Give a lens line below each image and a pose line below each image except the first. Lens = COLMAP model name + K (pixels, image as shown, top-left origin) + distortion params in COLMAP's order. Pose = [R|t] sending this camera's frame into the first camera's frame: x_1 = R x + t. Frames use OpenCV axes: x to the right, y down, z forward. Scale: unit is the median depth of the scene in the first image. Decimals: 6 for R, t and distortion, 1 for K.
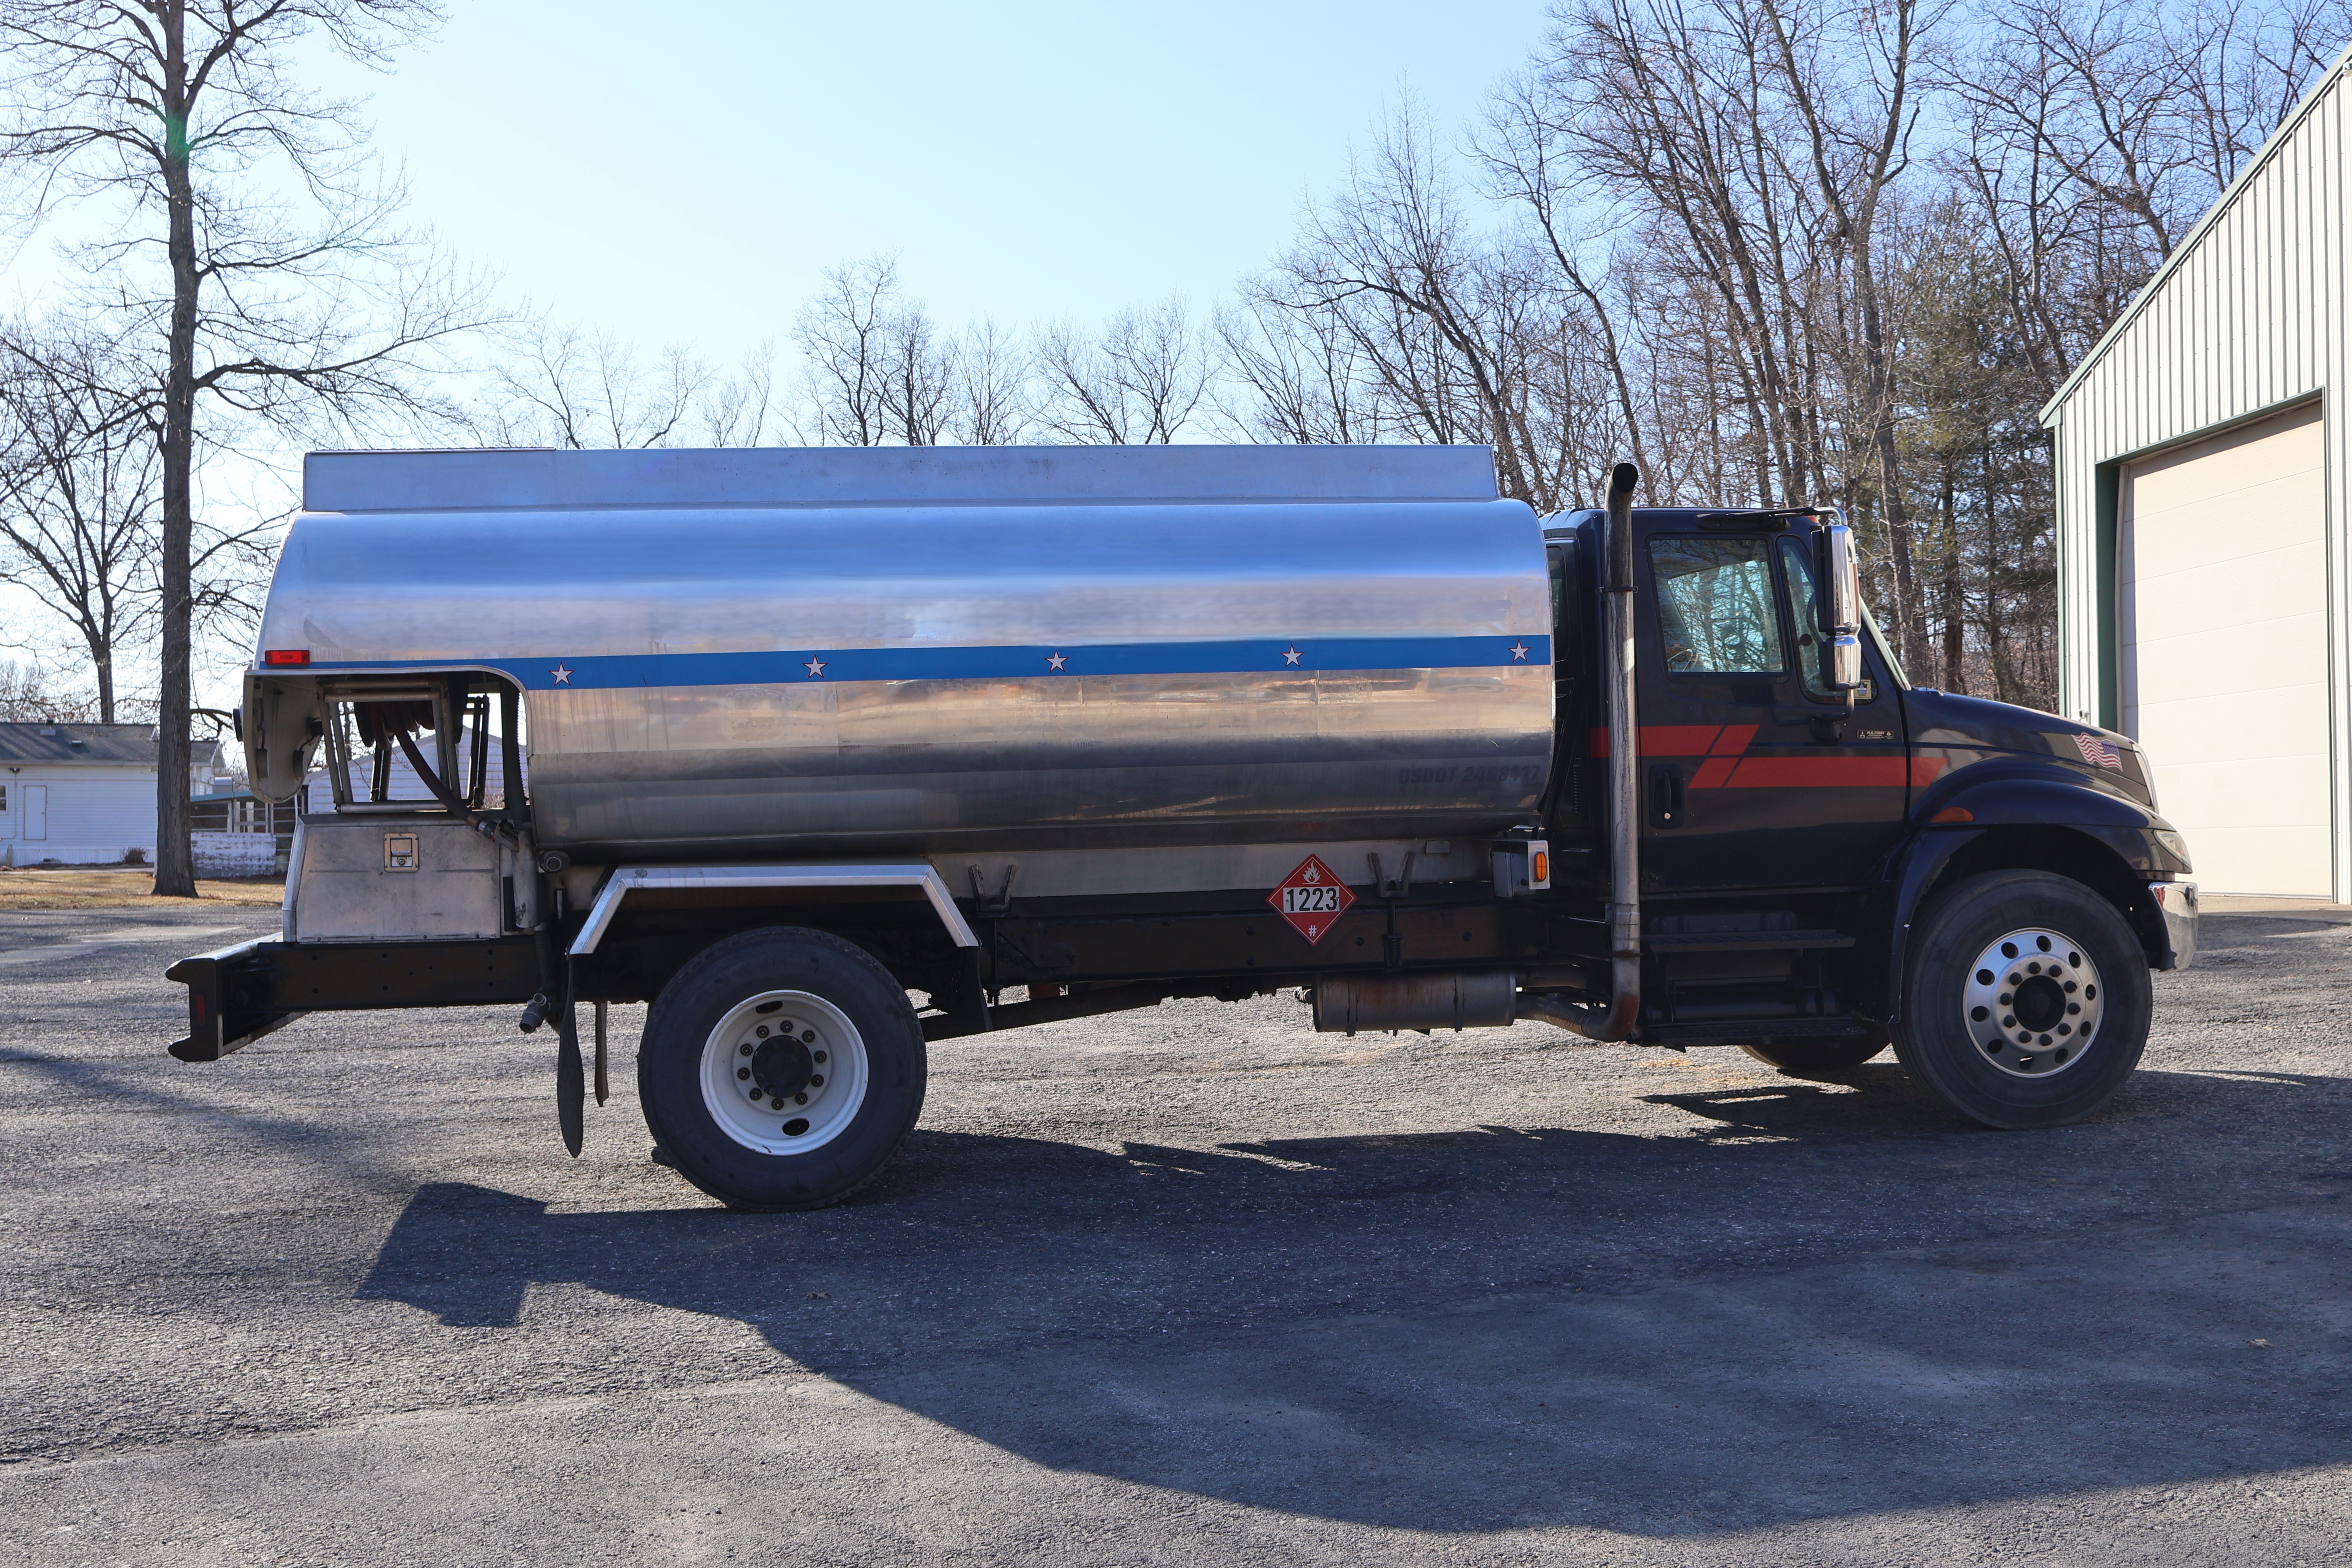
lens RADIAL K [[2660.4, 0, 1176.0], [0, 2660.4, 784.0], [0, 0, 1]] dist [0.015680, 0.012281]
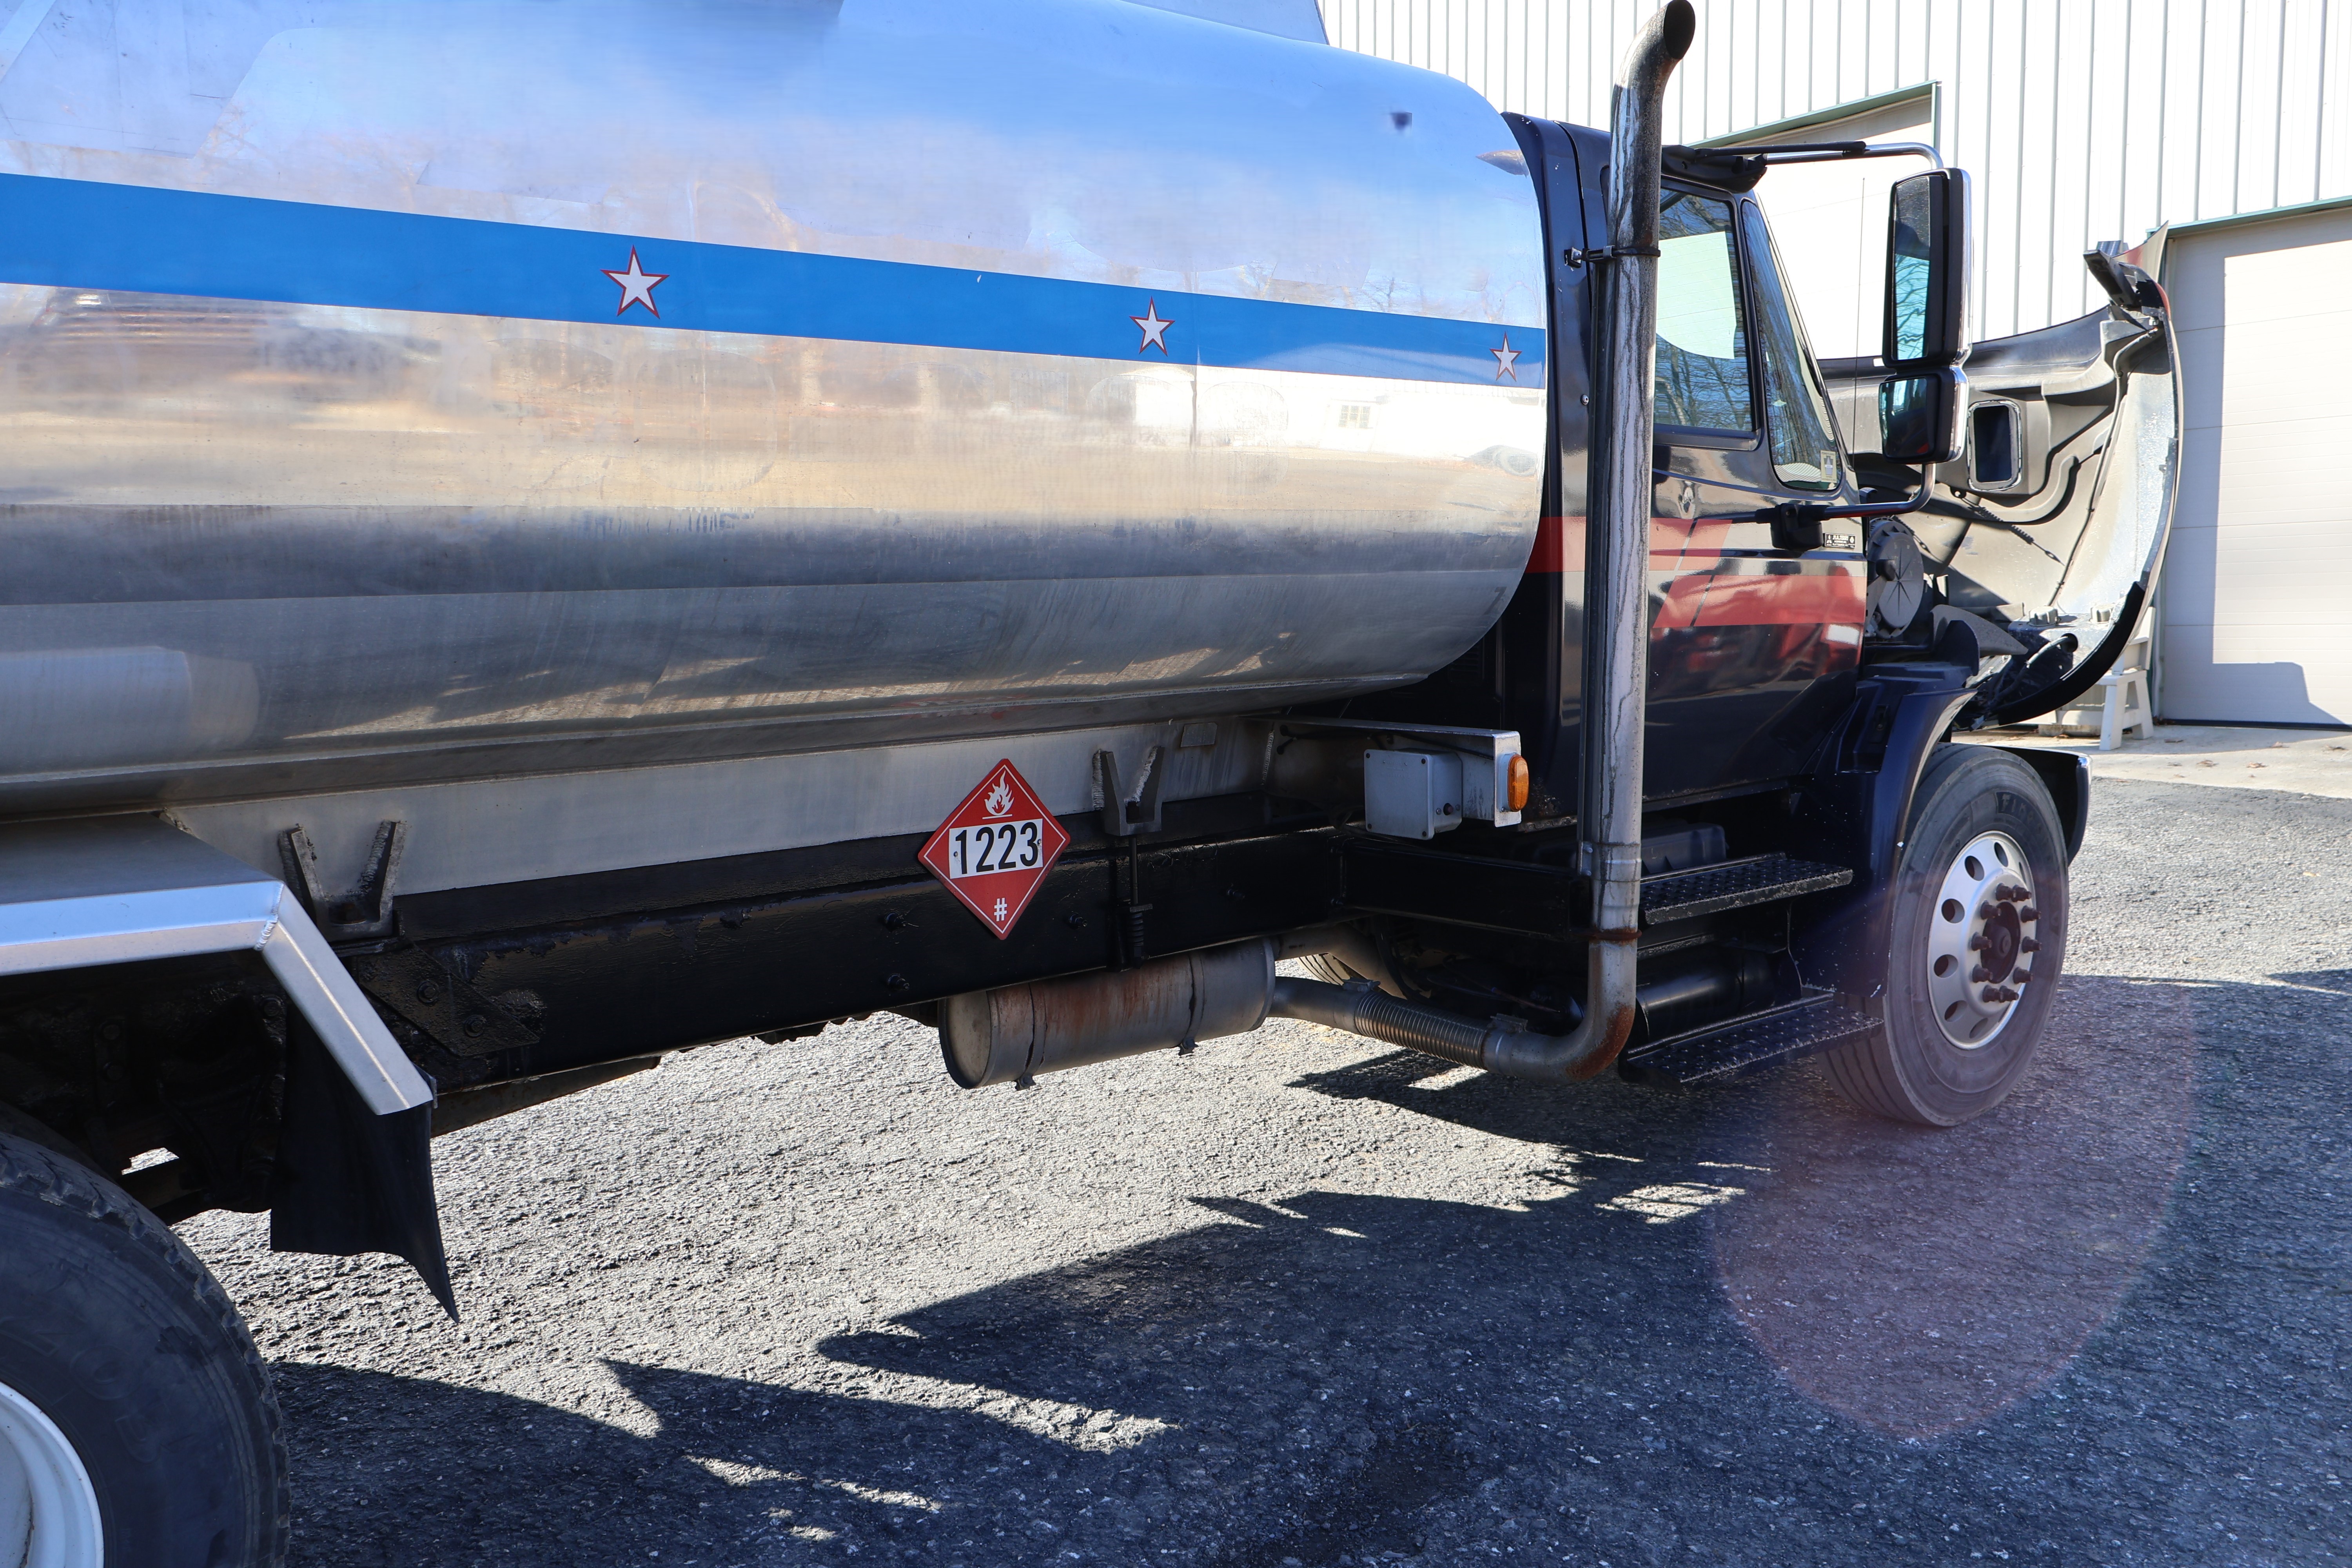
lens RADIAL K [[1957.4, 0, 1176.0], [0, 1957.4, 784.0], [0, 0, 1]] dist [0.003722, 0.003348]
pose [[0.856190, -0.043700, 0.514811, -0.112702], [-0.009777, 0.994868, 0.100709, -0.006385], [-0.516569, -0.091259, 0.851368, 0.684119]]
